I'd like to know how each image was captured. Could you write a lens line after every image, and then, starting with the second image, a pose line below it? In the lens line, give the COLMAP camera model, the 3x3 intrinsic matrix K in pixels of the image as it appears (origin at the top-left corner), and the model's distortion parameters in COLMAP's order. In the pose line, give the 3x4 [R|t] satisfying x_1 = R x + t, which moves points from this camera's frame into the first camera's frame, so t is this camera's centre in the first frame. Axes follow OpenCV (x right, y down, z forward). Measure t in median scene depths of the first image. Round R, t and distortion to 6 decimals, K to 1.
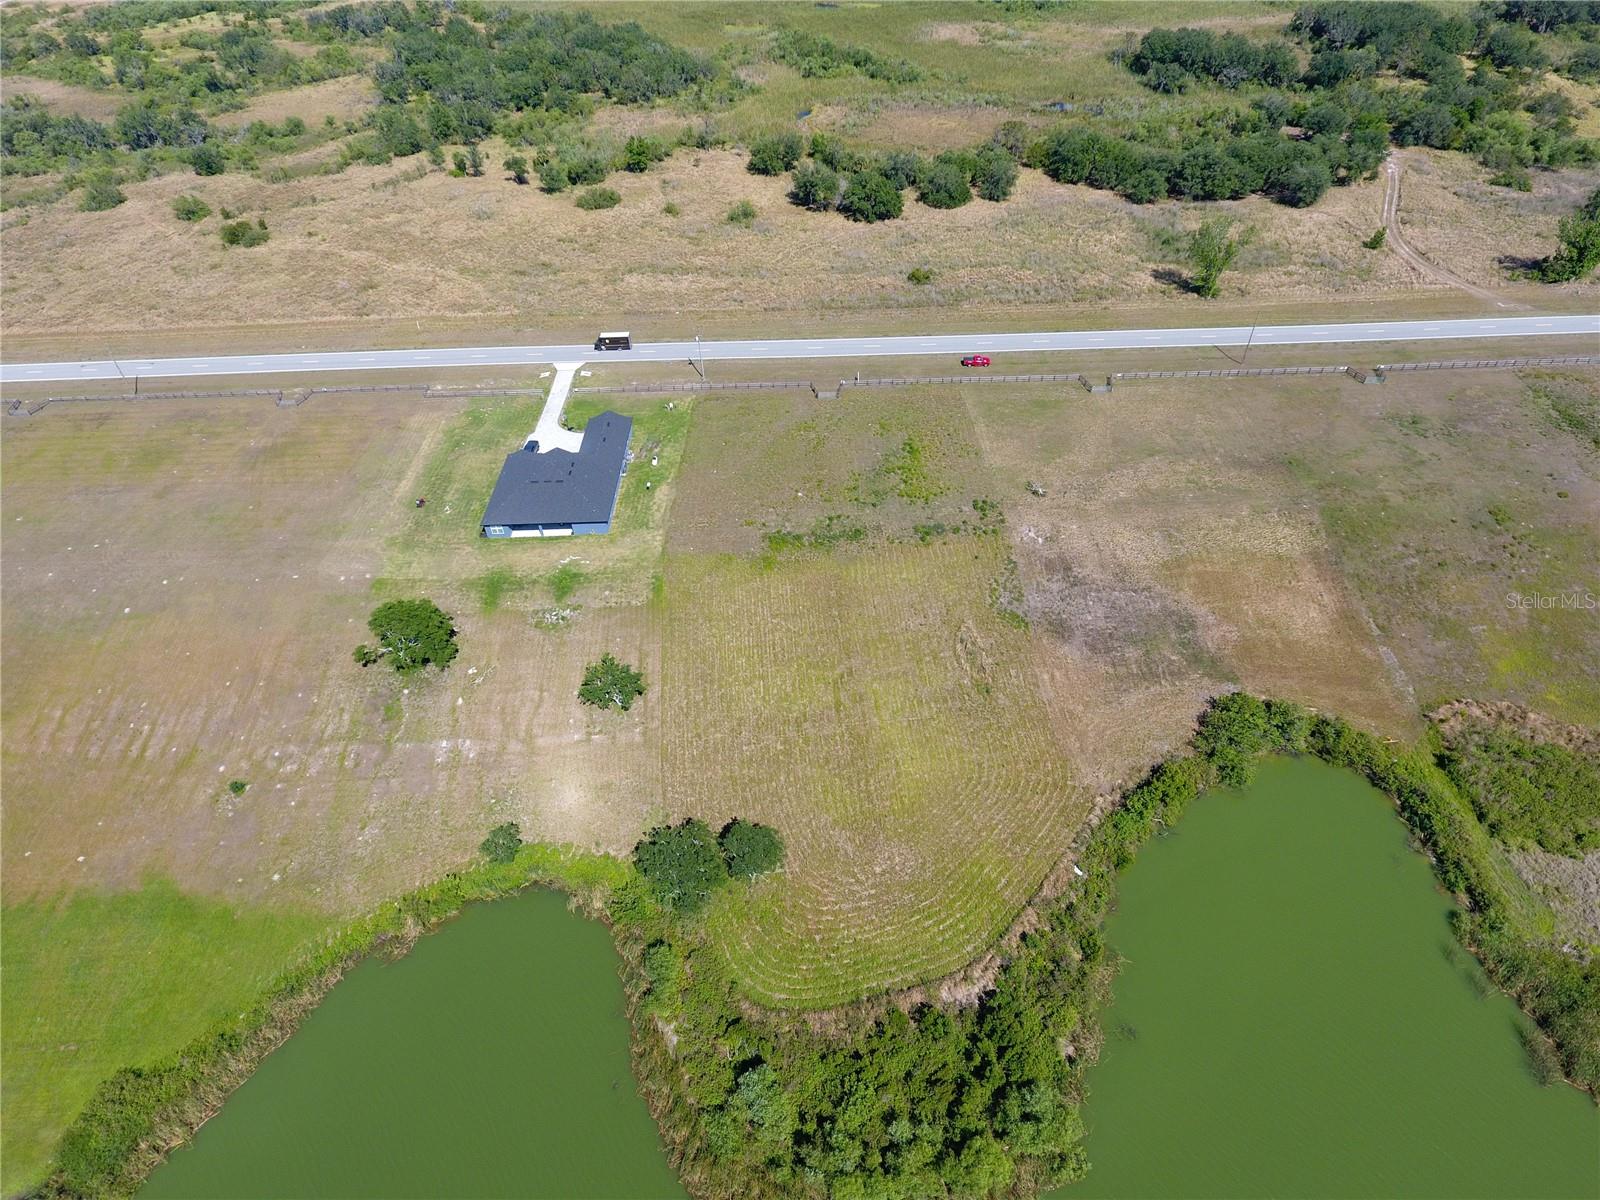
lens RADIAL K [[931.2, 0, 804.4], [0, 931.2, 595.0], [0, 0, 1]] dist [-0.005628, 0.000153]
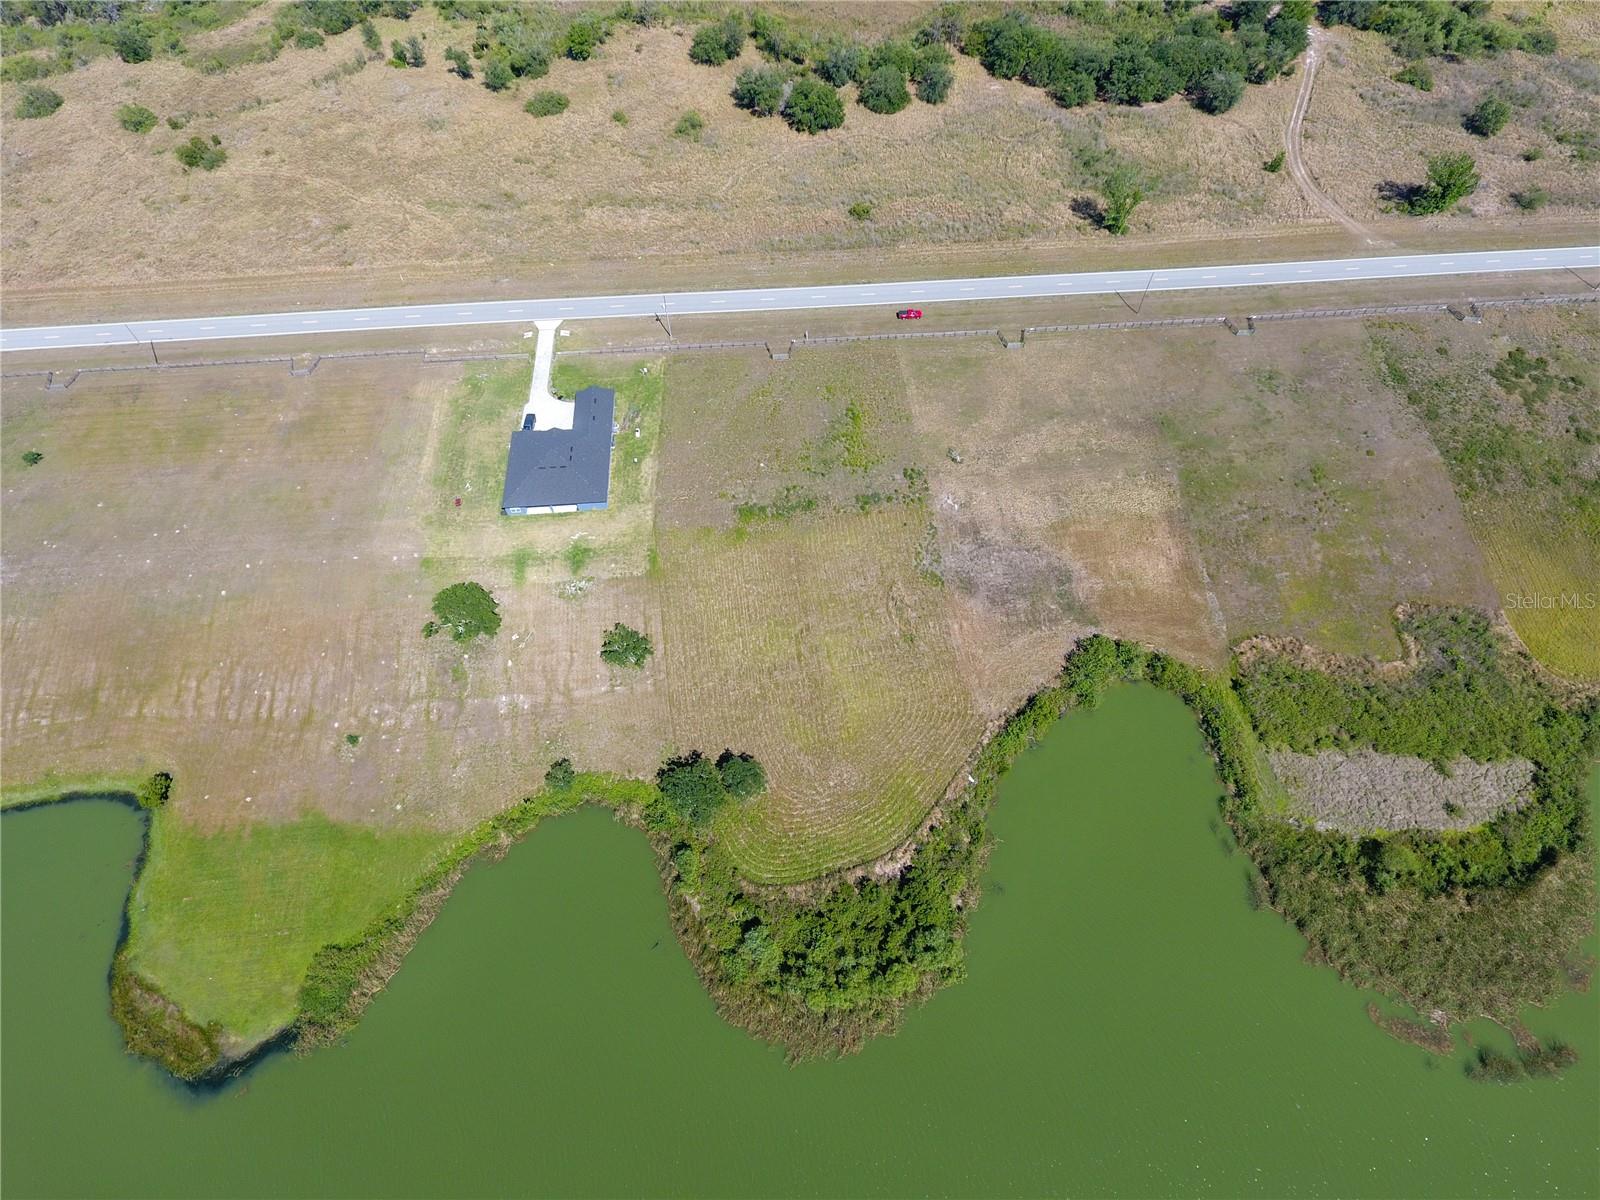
lens RADIAL K [[931.2, 0, 798.6], [0, 931.2, 594.9], [0, 0, 1]] dist [-0.005628, 0.000153]
pose [[0.998458, -0.038291, 0.040180, -0.013785], [0.027474, 0.969975, 0.241647, -0.266661], [-0.048226, -0.240171, 0.969532, -0.246276]]
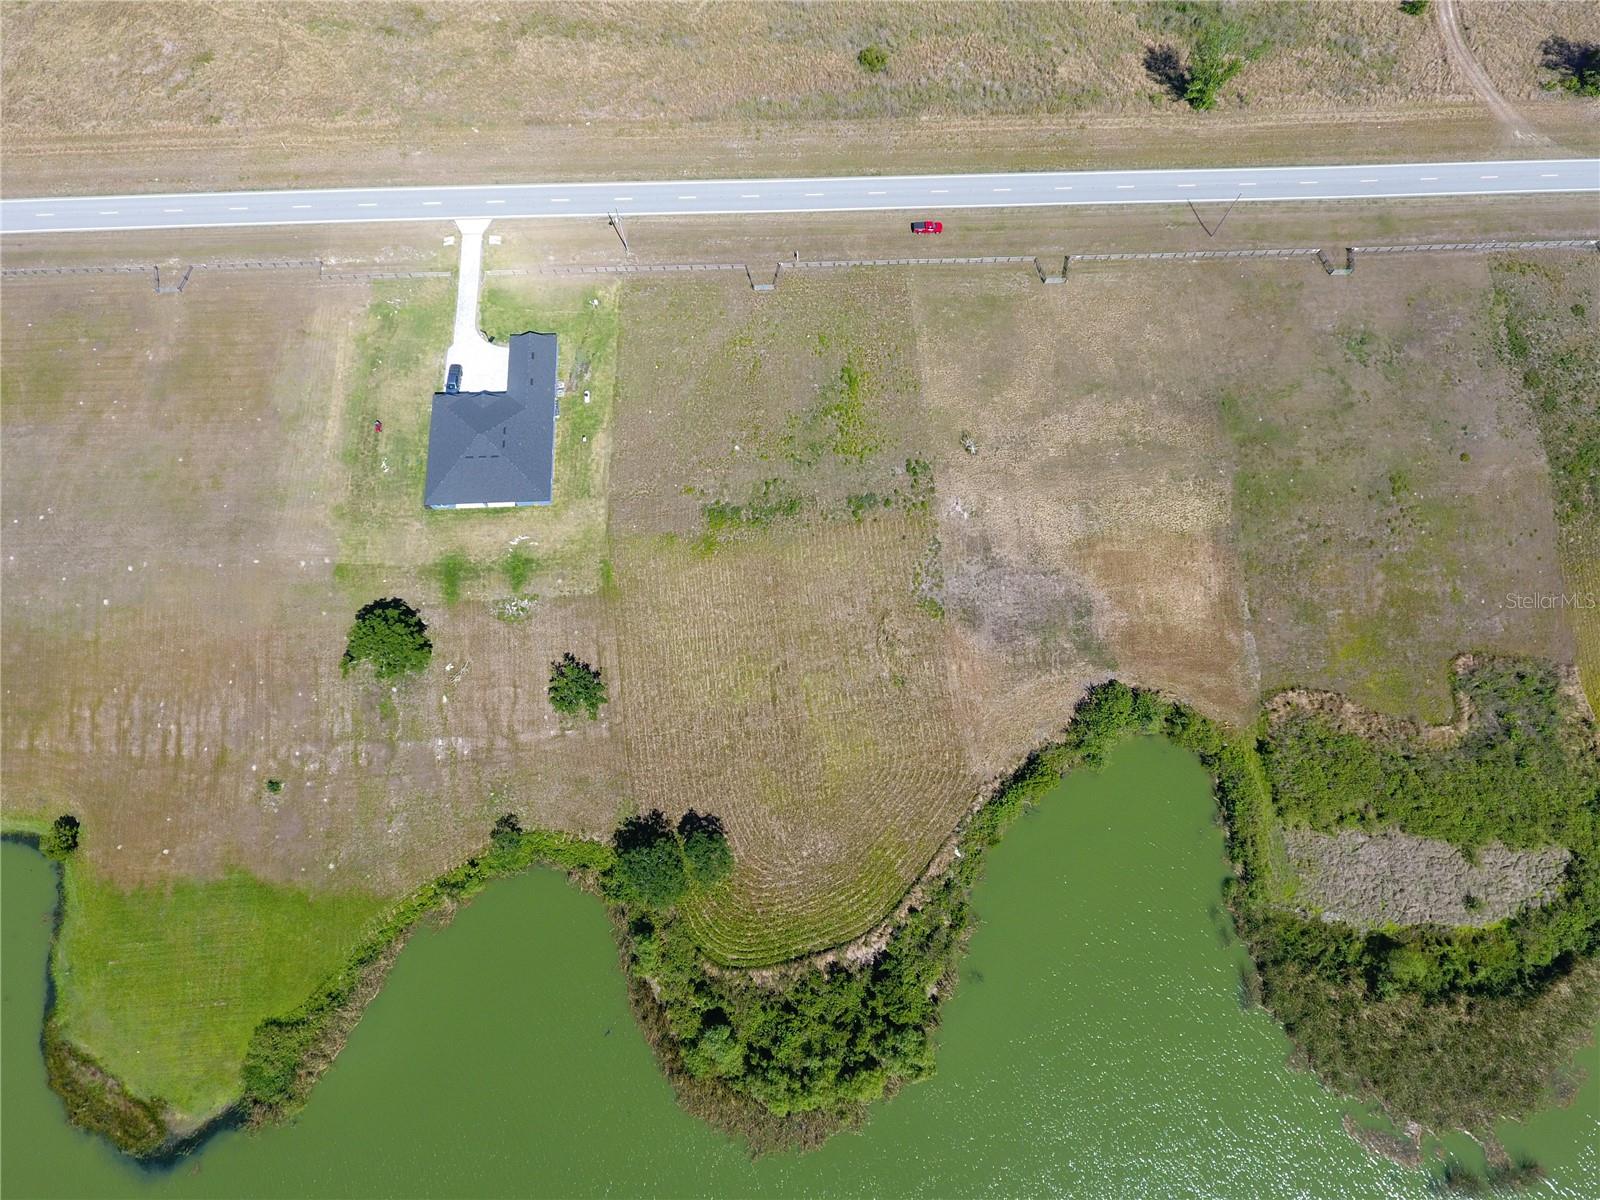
lens RADIAL K [[931.2, 0, 804.7], [0, 931.2, 587.1], [0, 0, 1]] dist [-0.005628, 0.000153]
pose [[0.998983, -0.021263, 0.039766, 0.028521], [-0.001902, 0.861198, 0.508266, -0.555575], [-0.045054, -0.507825, 0.860281, 0.060195]]
